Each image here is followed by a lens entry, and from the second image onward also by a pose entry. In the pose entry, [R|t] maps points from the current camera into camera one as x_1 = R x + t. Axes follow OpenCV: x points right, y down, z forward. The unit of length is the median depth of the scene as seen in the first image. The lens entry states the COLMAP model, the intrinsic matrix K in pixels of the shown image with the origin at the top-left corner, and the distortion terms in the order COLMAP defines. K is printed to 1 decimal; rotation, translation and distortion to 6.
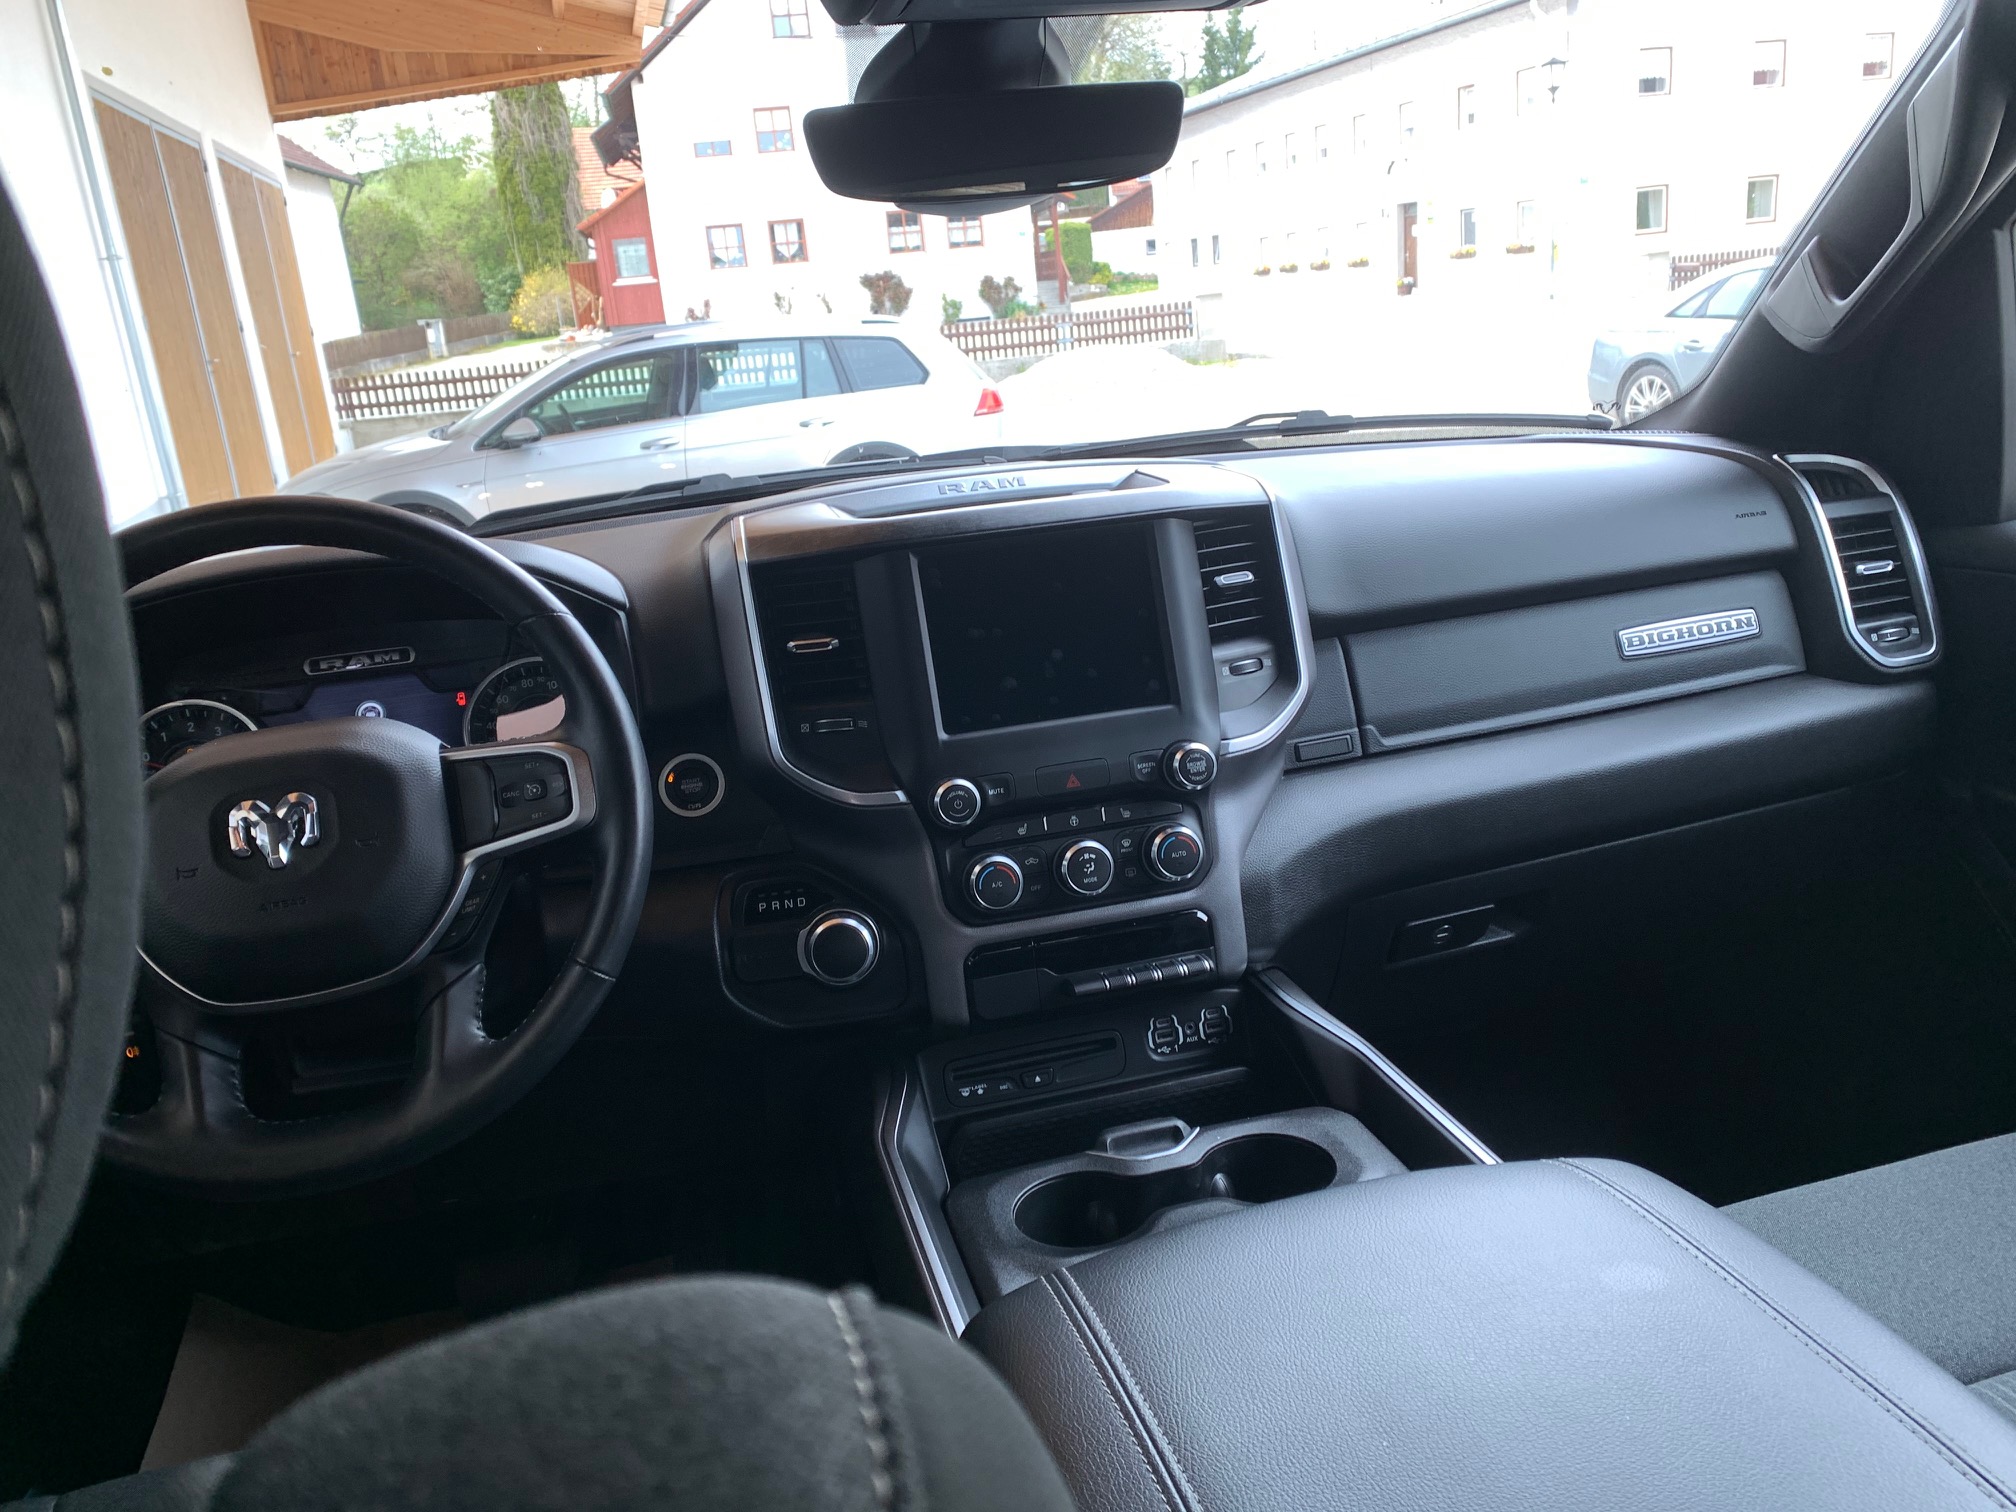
lens RADIAL K [[1540.9, 0, 1002.7], [0, 1540.9, 747.7], [0, 0, 1]] dist [0.018620, -0.007715]
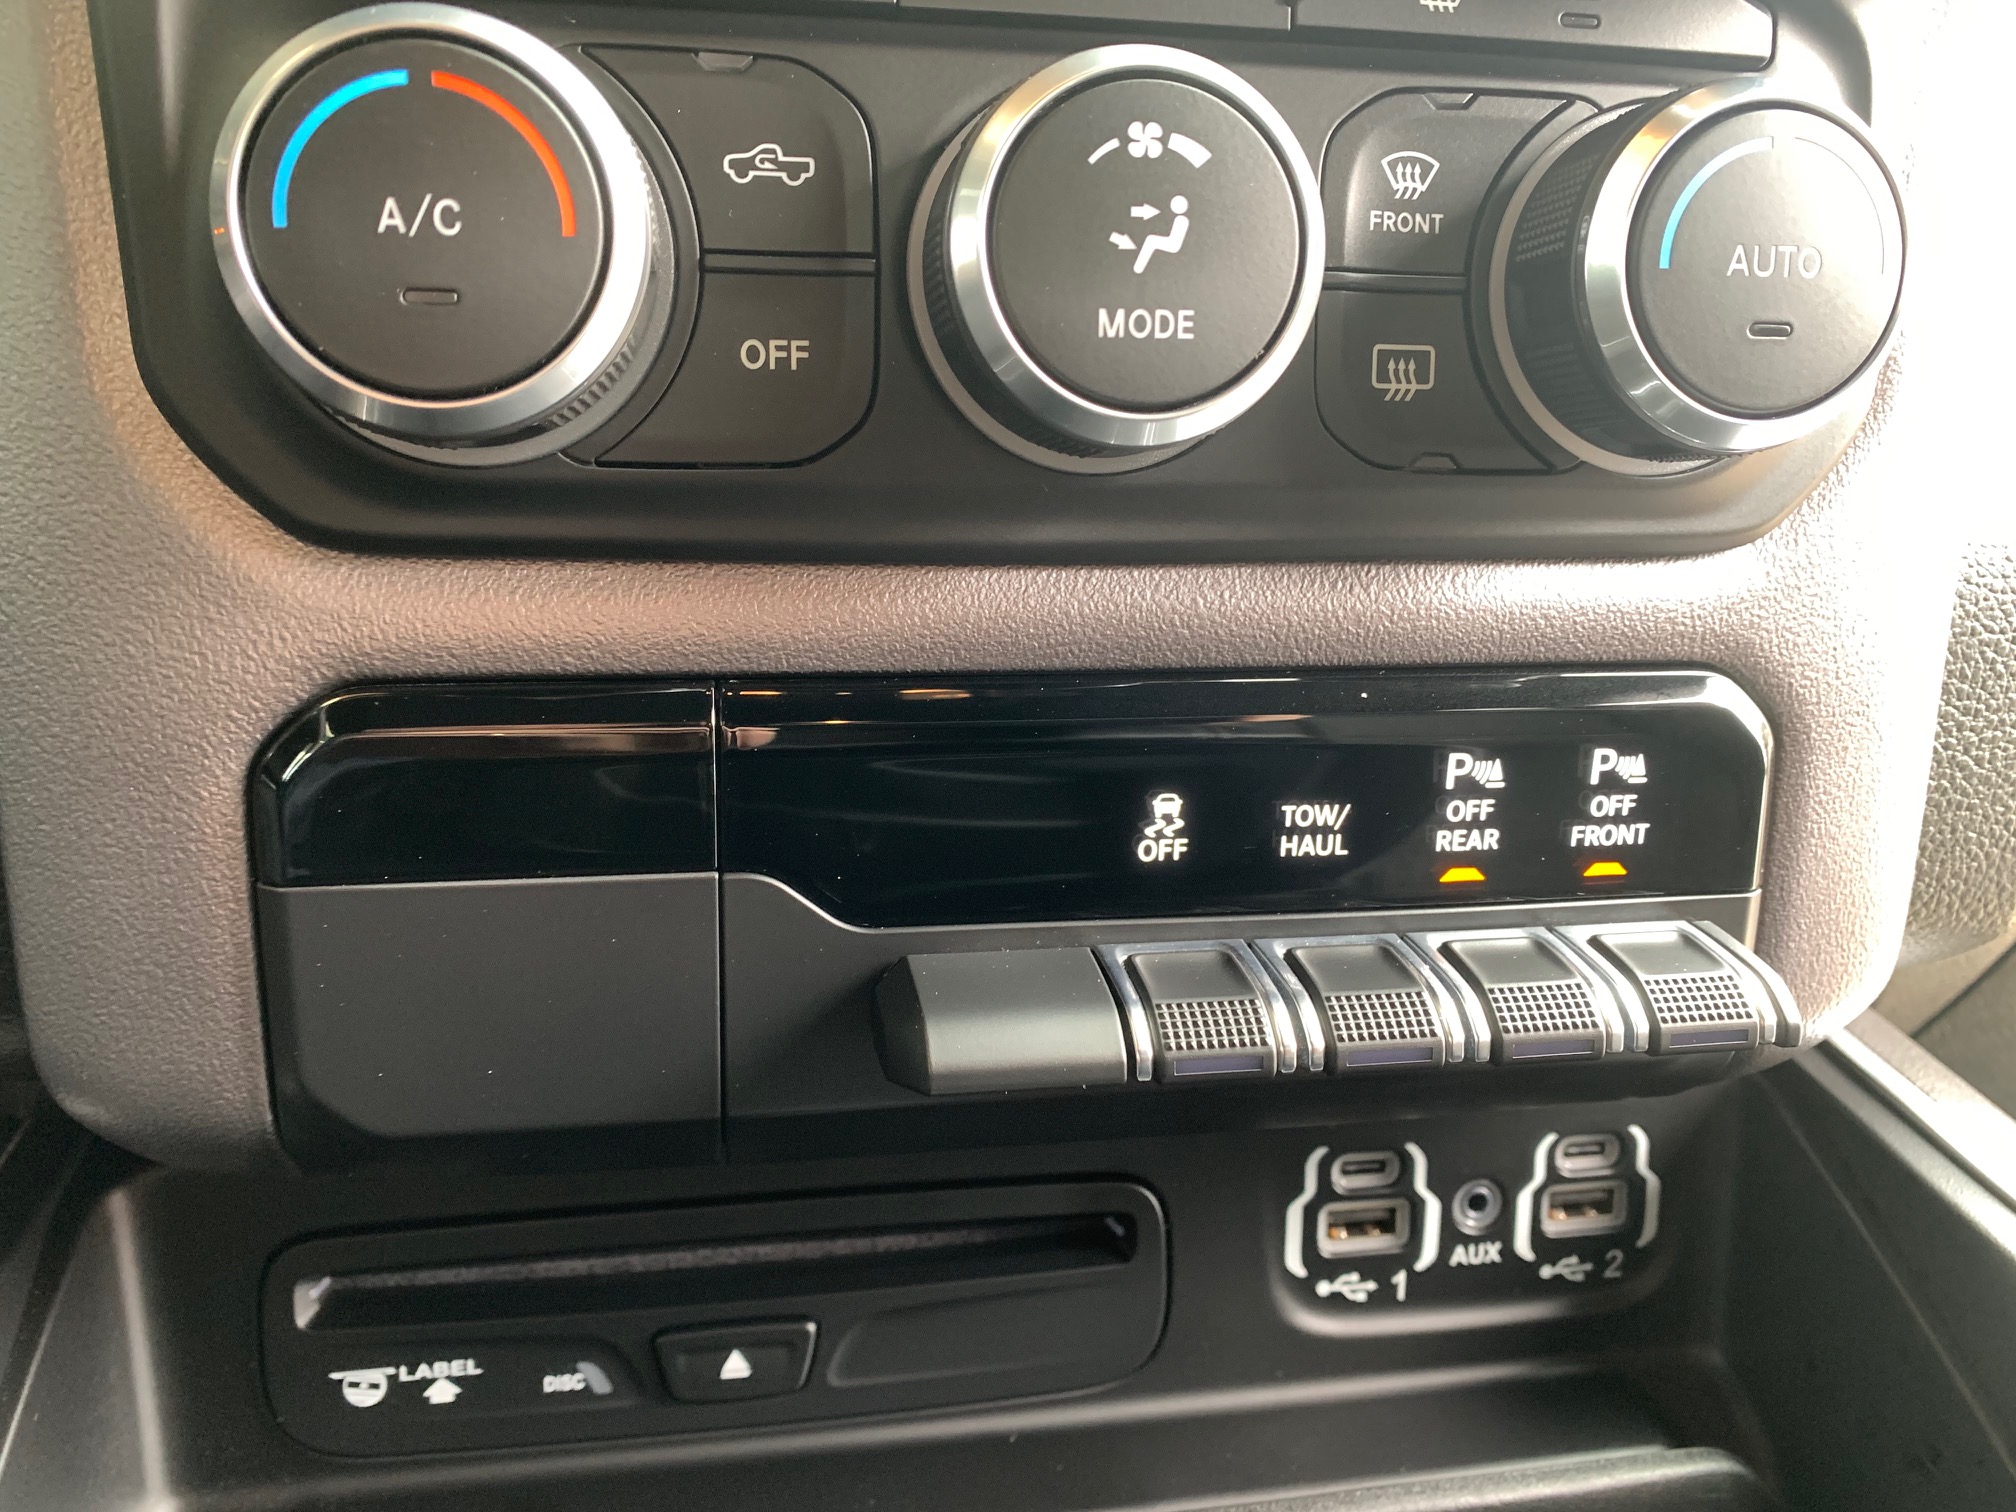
lens RADIAL K [[1540.9, 0, 1002.7], [0, 1540.9, 747.7], [0, 0, 1]] dist [0.018620, -0.007715]
pose [[0.988432, 0.150024, -0.022269, 0.051791], [-0.145922, 0.980711, 0.130047, 0.103367], [0.041350, -0.125293, 0.991258, 0.824974]]
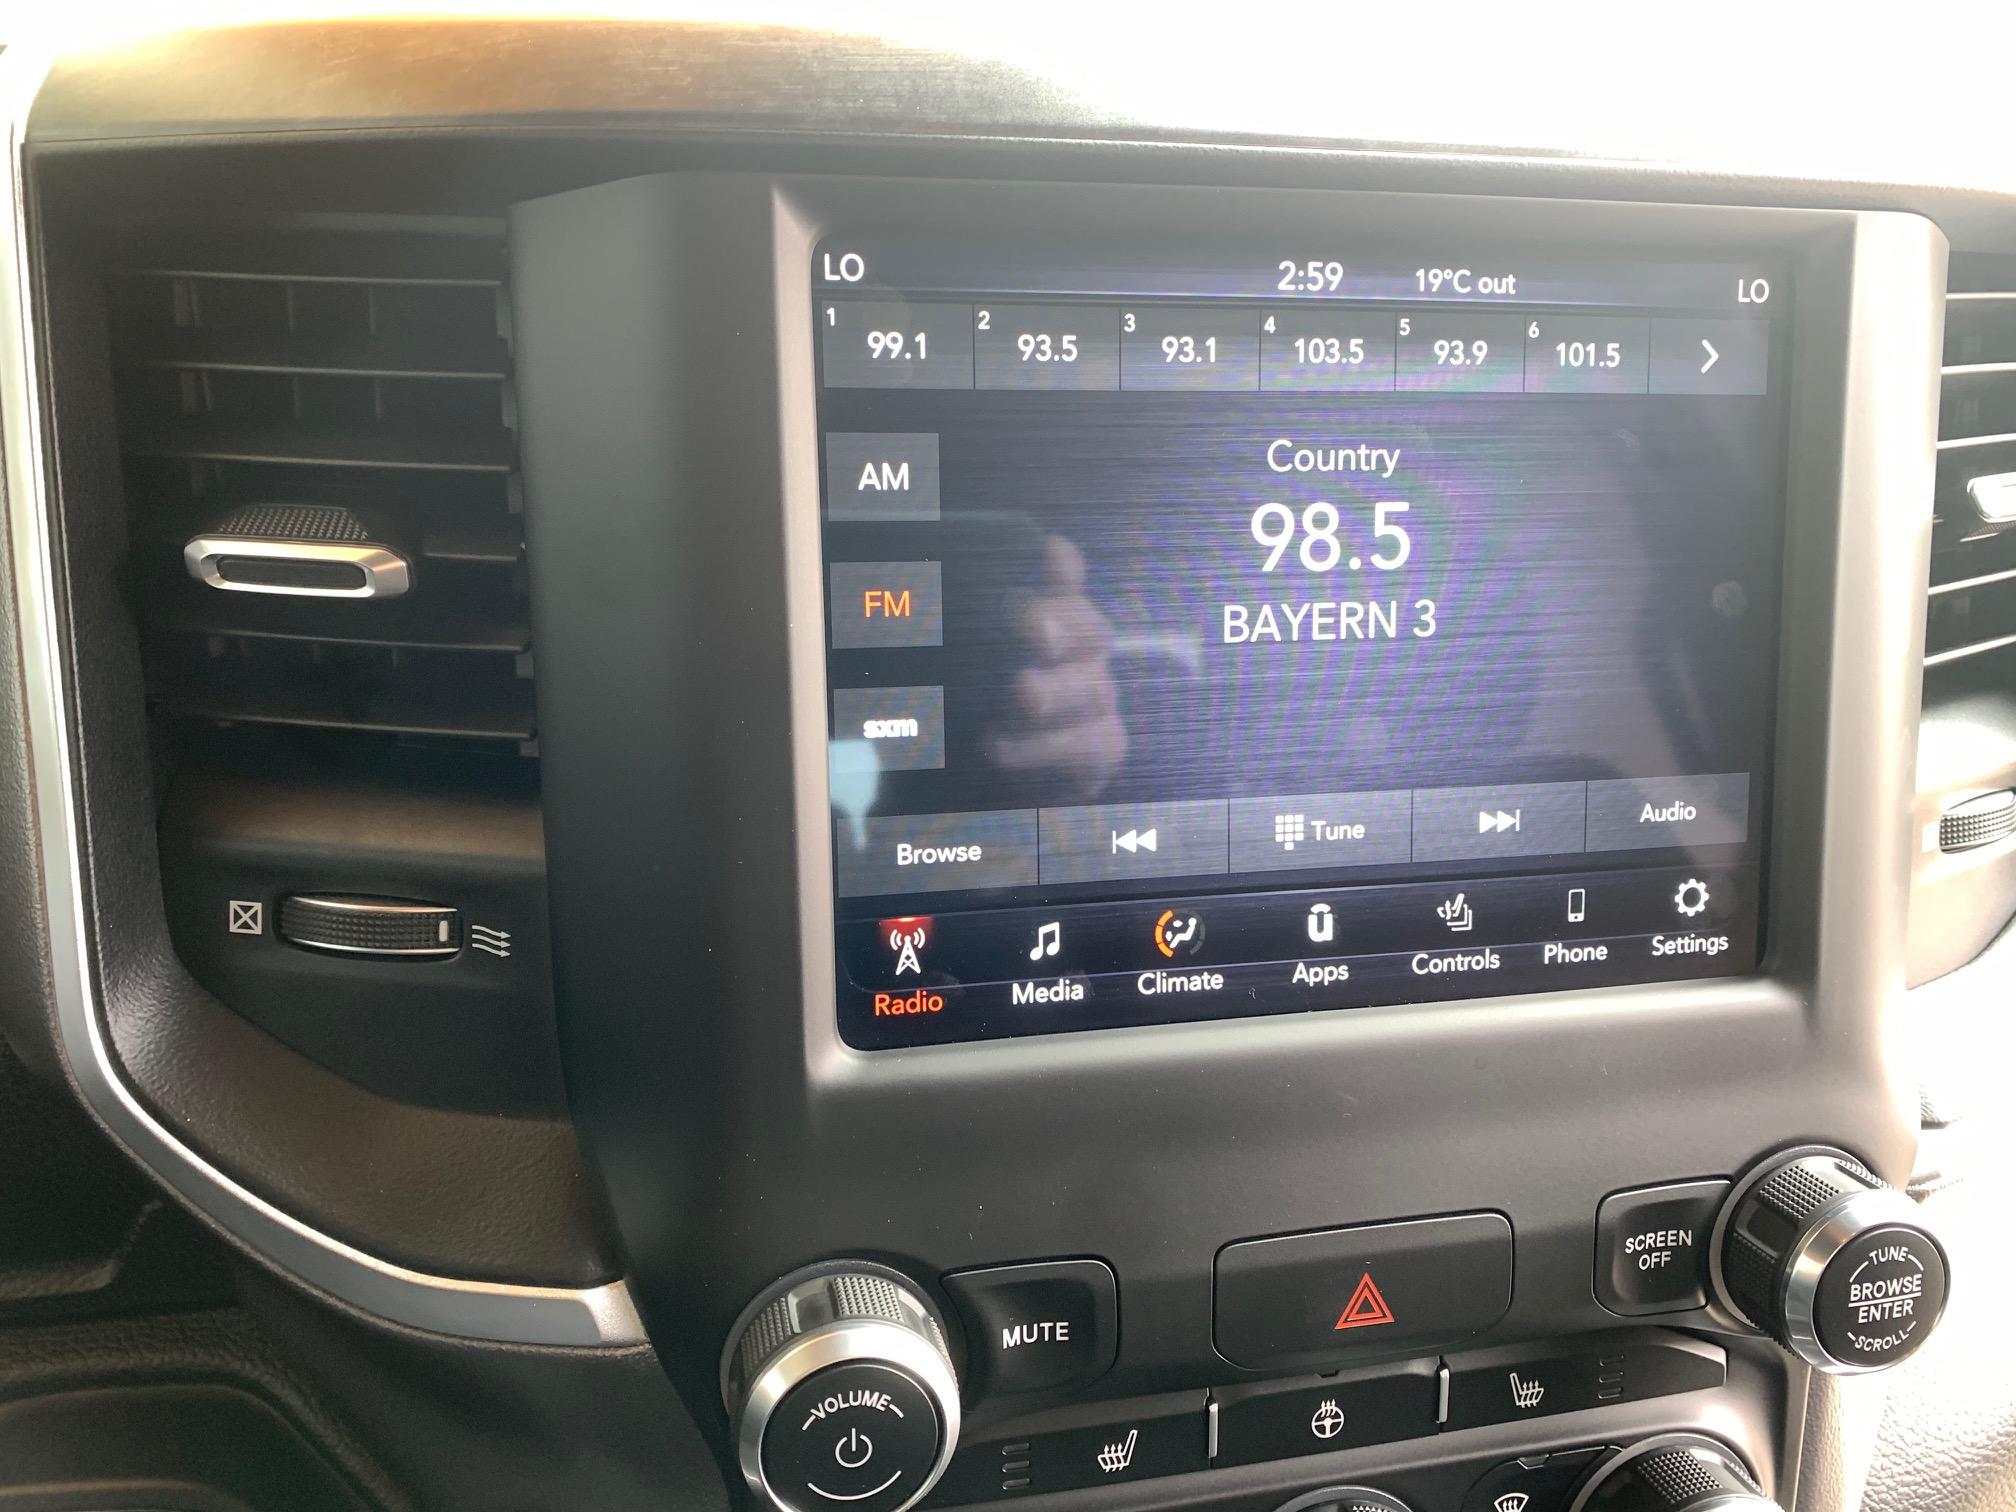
lens RADIAL K [[1544.8, 0, 1008.0], [0, 1544.8, 756.0], [0, 0, 1]] dist [0.016300, -0.002004]
pose [[0.990729, 0.132900, 0.028159, -0.024921], [-0.135635, 0.979352, 0.149907, -0.084982], [-0.007655, -0.152336, 0.988299, 0.759045]]
